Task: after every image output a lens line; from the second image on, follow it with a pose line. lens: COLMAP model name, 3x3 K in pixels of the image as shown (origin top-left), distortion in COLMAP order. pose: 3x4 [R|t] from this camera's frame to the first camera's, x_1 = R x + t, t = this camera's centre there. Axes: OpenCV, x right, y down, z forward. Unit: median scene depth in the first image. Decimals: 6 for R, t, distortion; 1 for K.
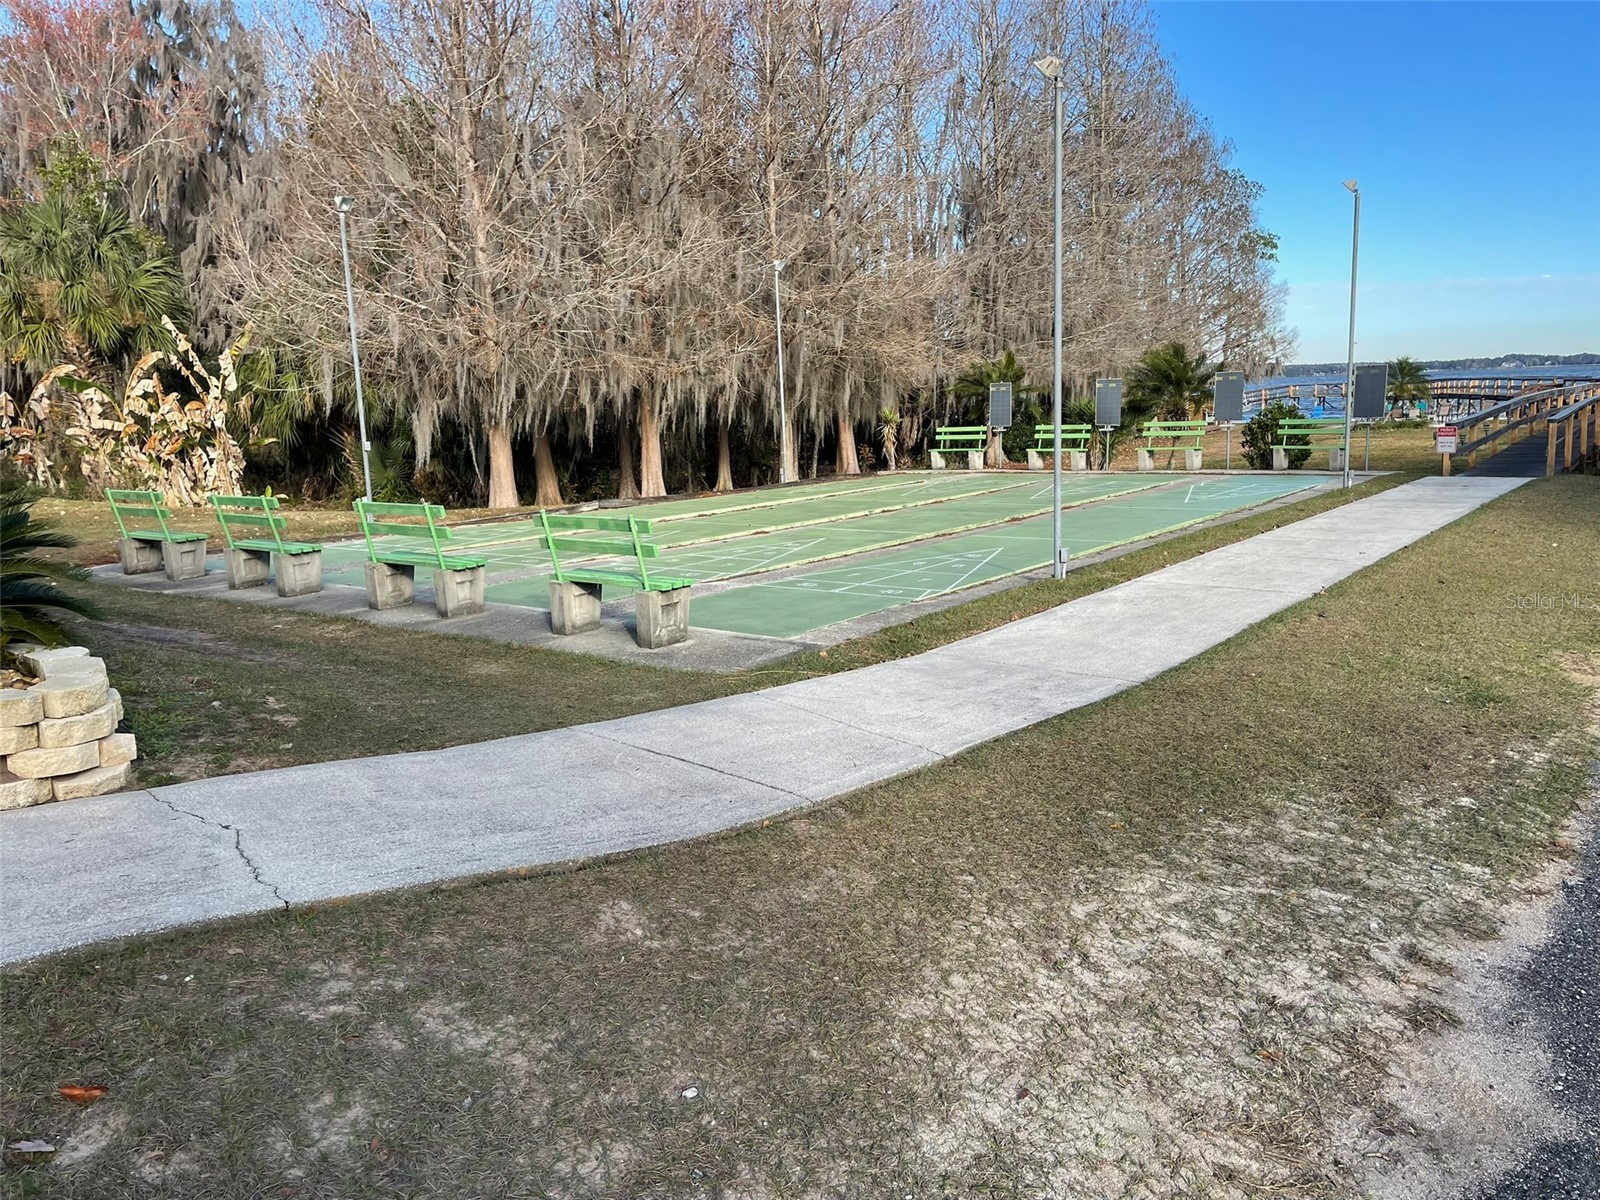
lens RADIAL K [[1223.6, 0, 800.0], [0, 1223.6, 600.0], [0, 0, 1]] dist [0.113918, -0.145716]
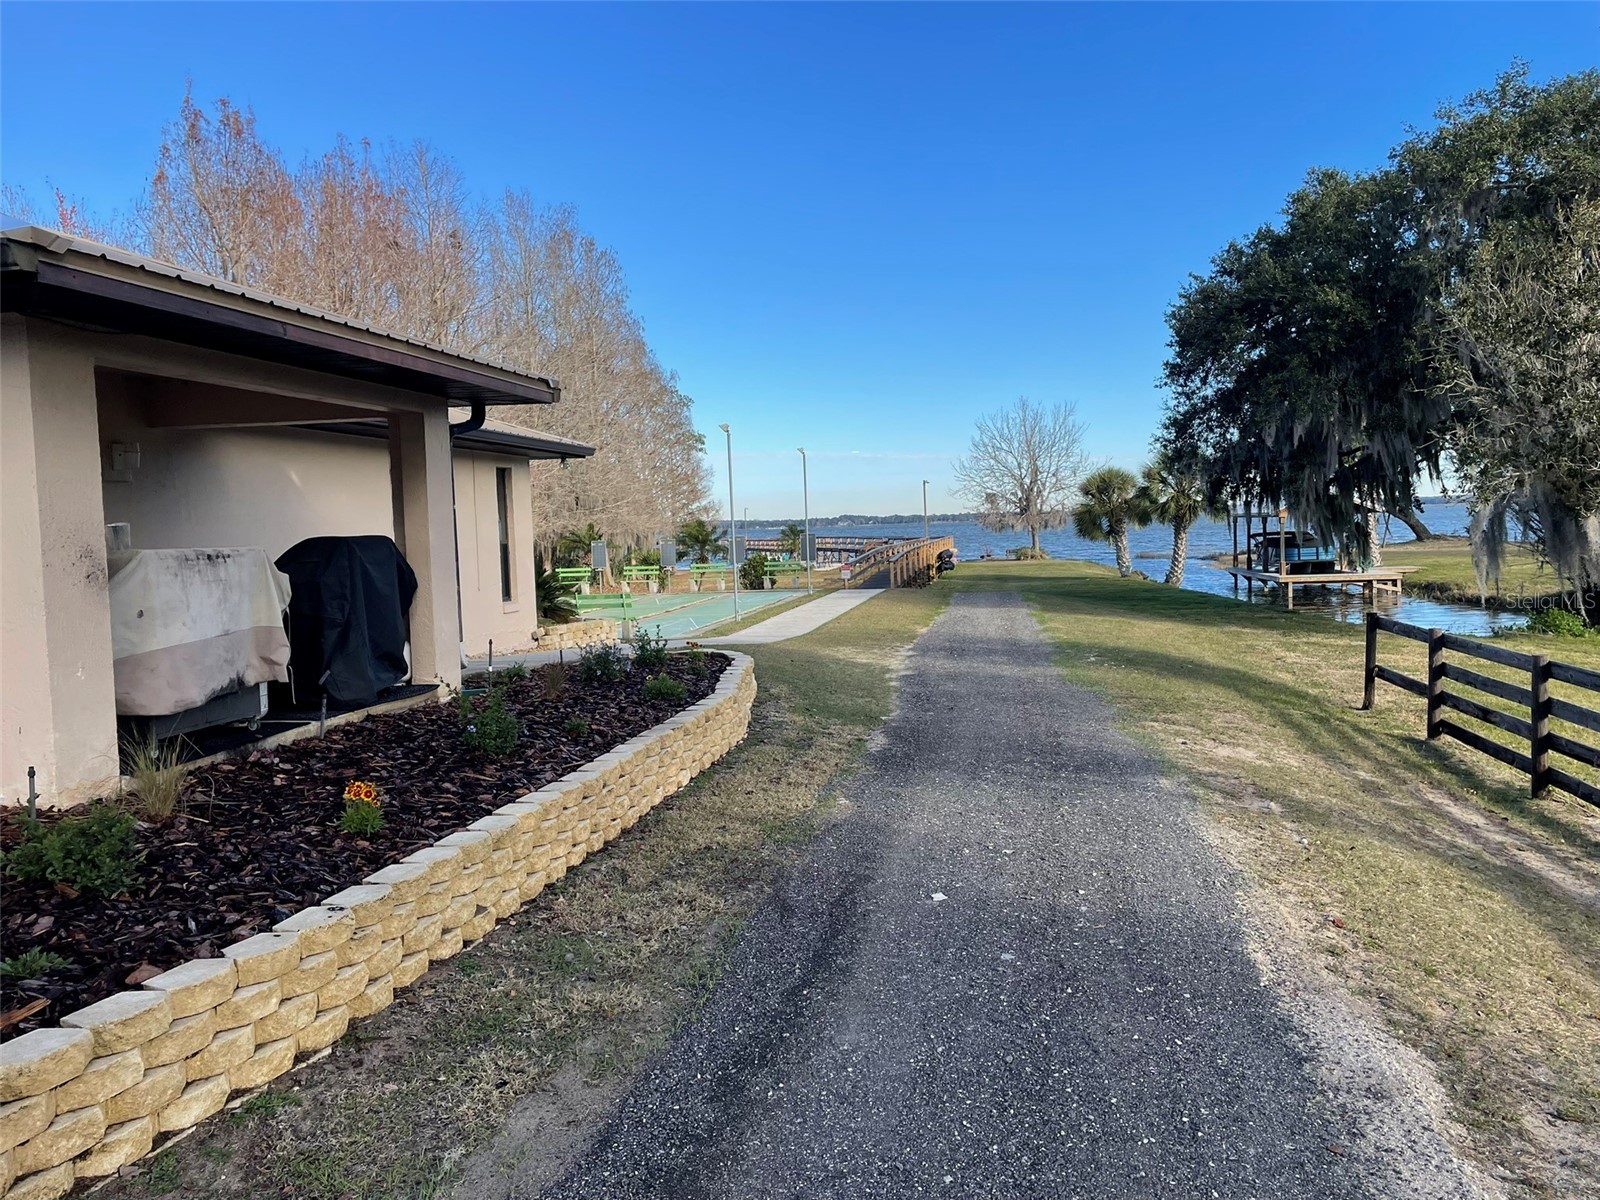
lens RADIAL K [[1223.6, 0, 800.0], [0, 1223.6, 600.0], [0, 0, 1]] dist [0.113918, -0.145716]
pose [[0.890795, -0.020640, 0.453937, -0.344713], [0.075247, 0.991876, -0.102563, 0.087829], [-0.448132, 0.125520, 0.885111, -0.547422]]
